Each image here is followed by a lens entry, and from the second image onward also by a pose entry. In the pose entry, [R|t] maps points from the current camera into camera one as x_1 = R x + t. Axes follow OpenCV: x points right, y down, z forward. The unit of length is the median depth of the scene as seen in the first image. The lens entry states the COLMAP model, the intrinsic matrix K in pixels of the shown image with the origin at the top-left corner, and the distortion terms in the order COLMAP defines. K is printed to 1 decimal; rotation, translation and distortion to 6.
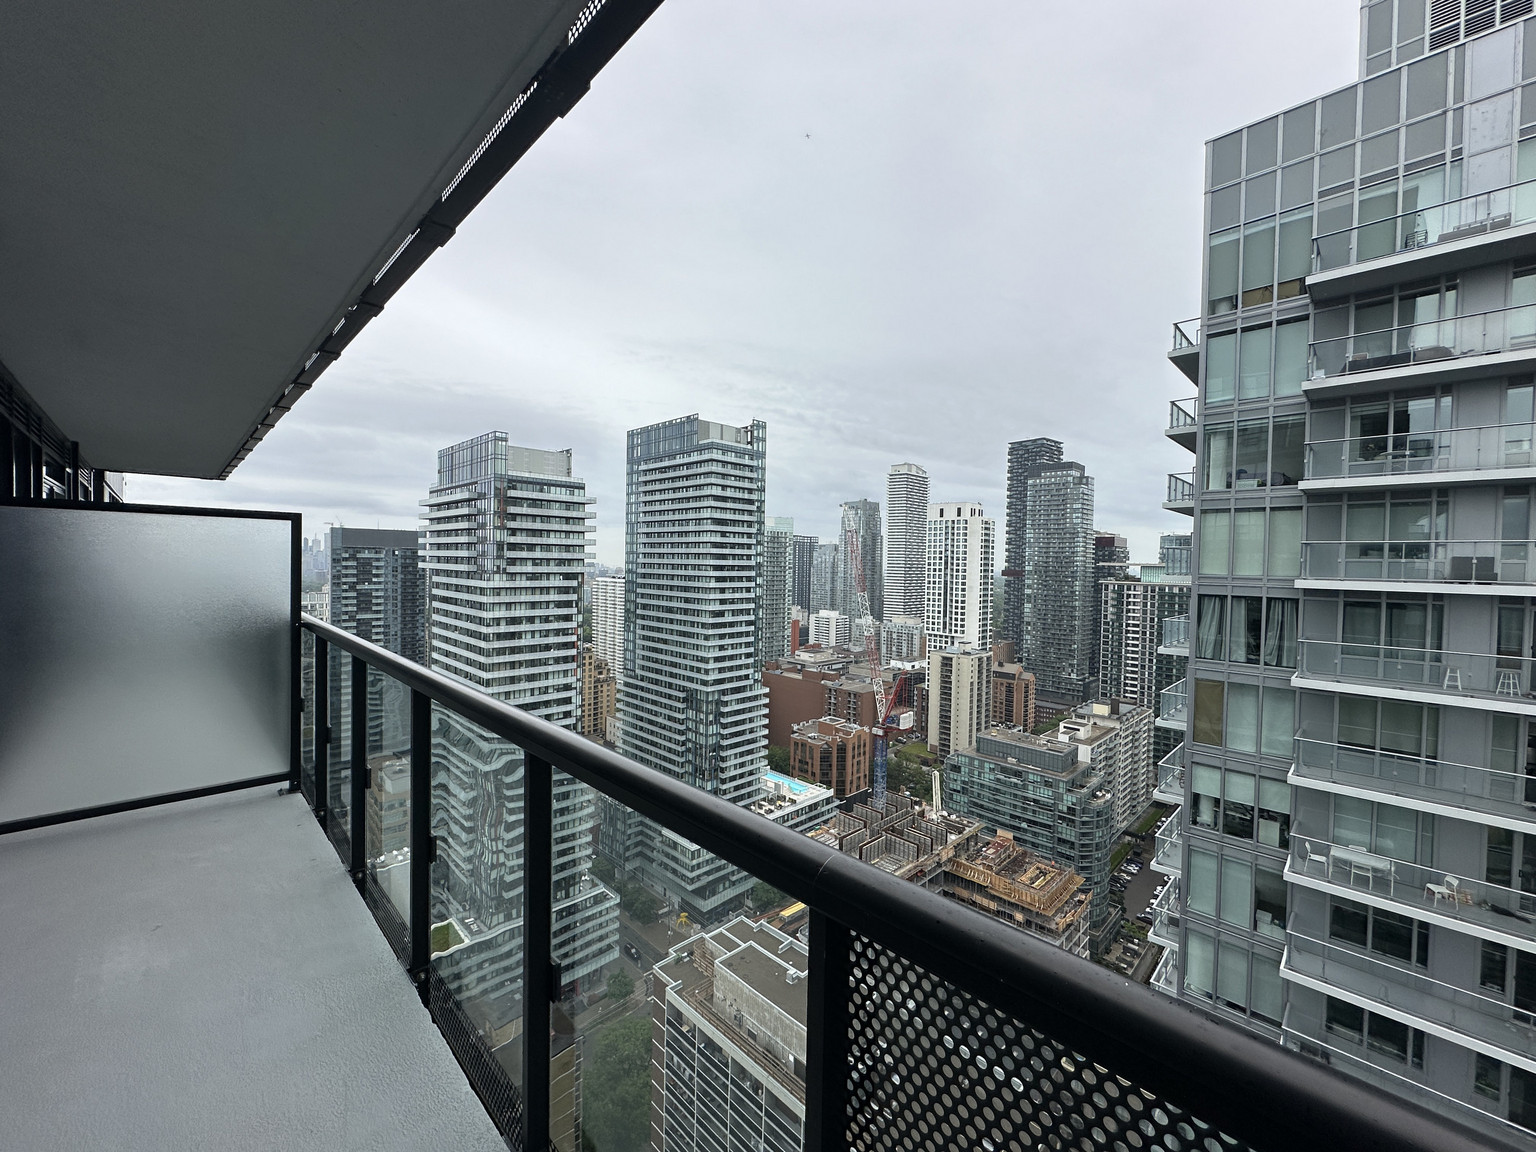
lens RADIAL K [[617.6, 0, 767.8], [0, 617.6, 575.0], [0, 0, 1]] dist [0.000540, 0.000883]
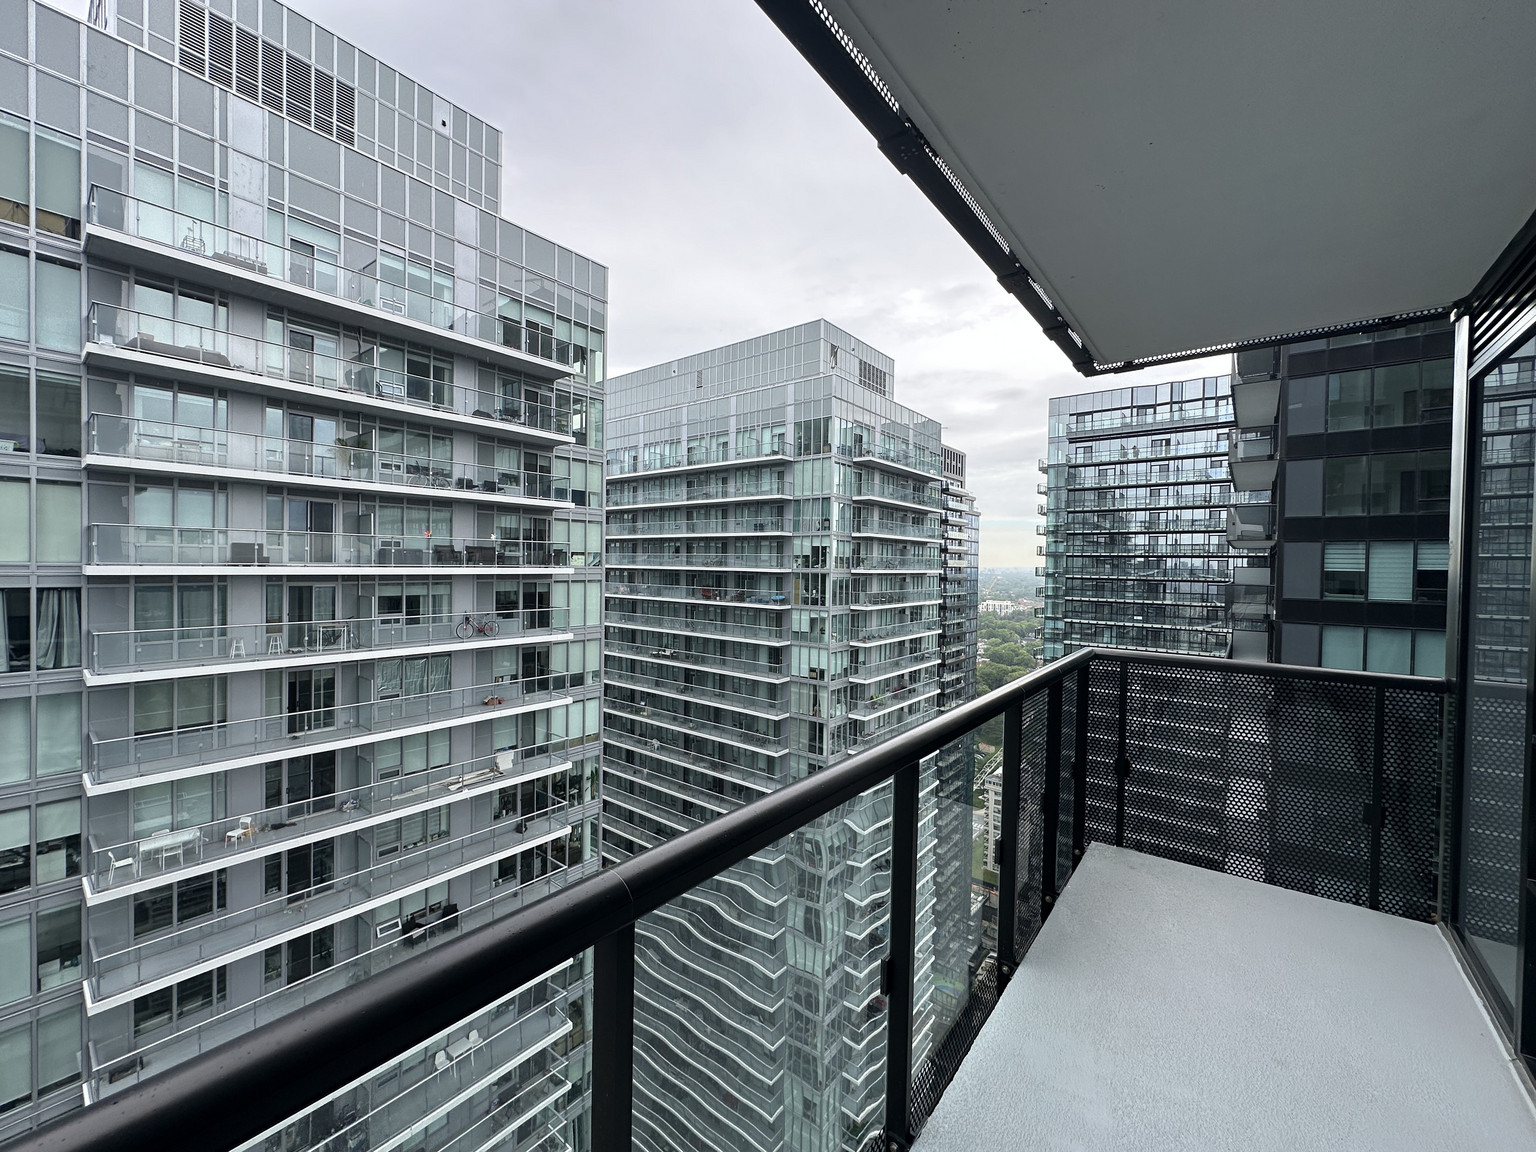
lens RADIAL K [[617.6, 0, 768.1], [0, 617.6, 577.0], [0, 0, 1]] dist [0.000540, 0.000883]
pose [[-0.111802, -0.041949, 0.992845, -0.121199], [0.007816, 0.999041, 0.043091, -0.006510], [-0.993700, 0.012577, -0.111367, 0.119450]]
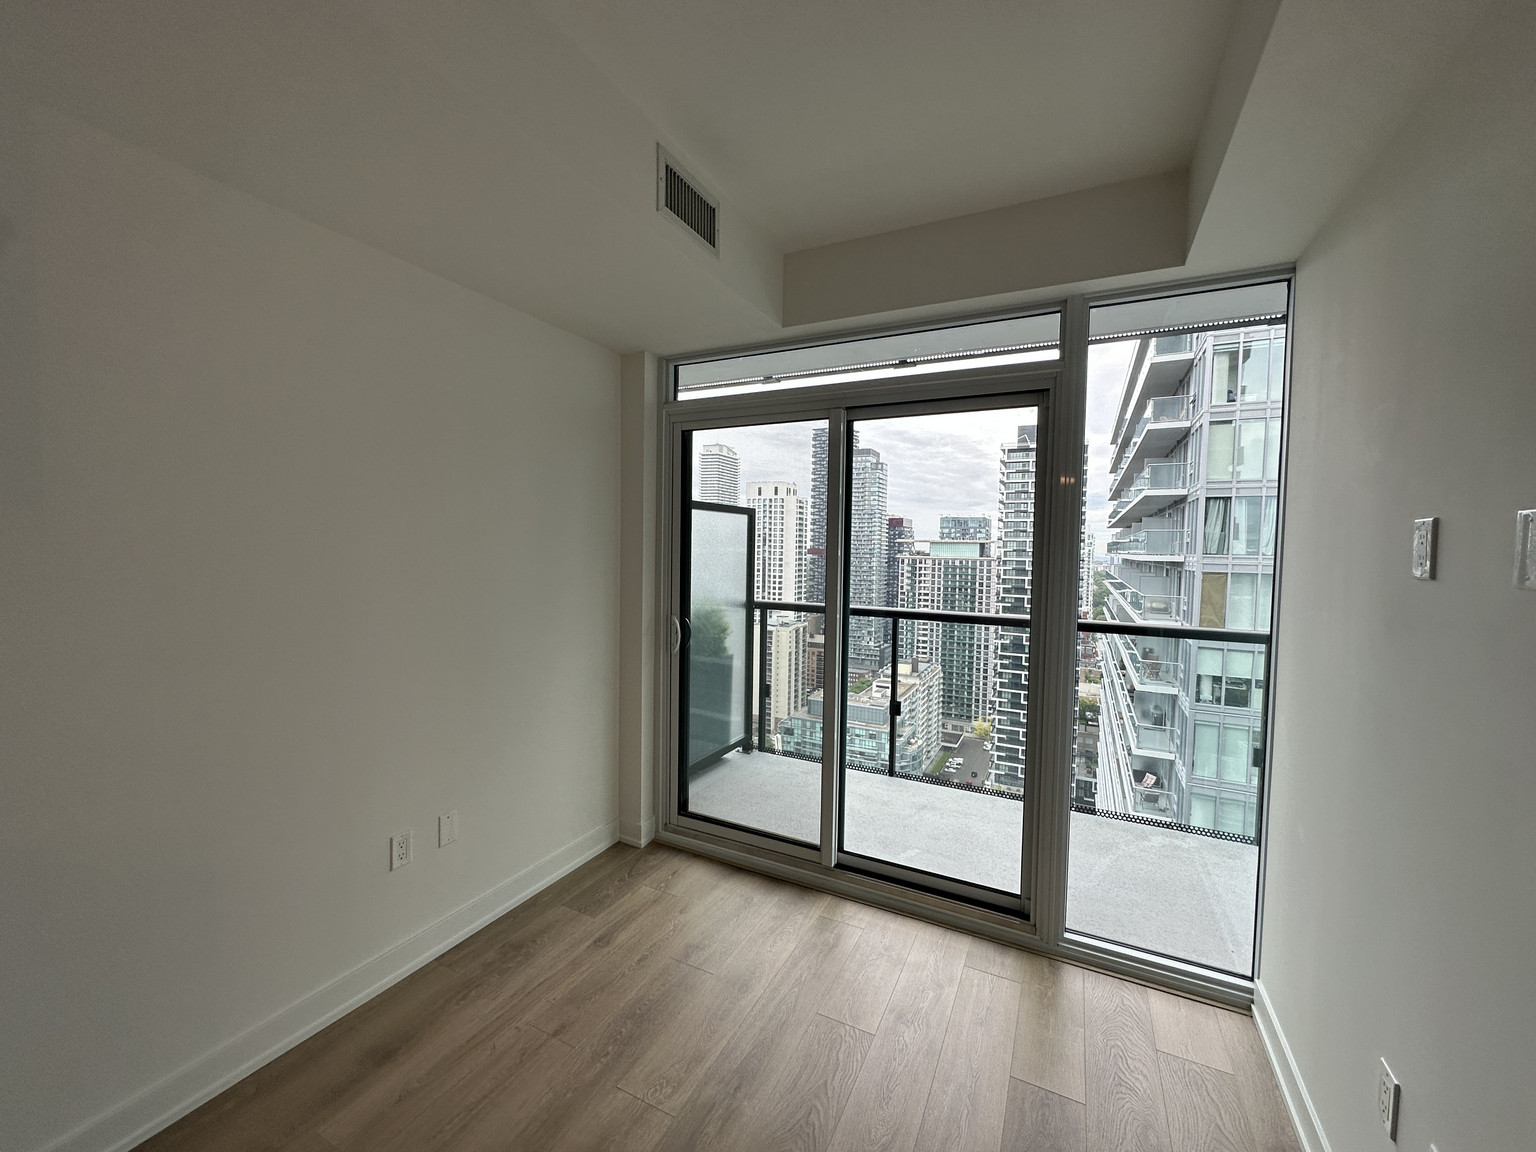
lens RADIAL K [[617.6, 0, 773.1], [0, 617.6, 573.3], [0, 0, 1]] dist [0.000540, 0.000883]
pose [[0.950808, -0.016236, 0.309356, -0.423636], [0.007520, 0.999541, 0.029348, 0.137817], [-0.309690, -0.025578, 0.950493, 0.182673]]
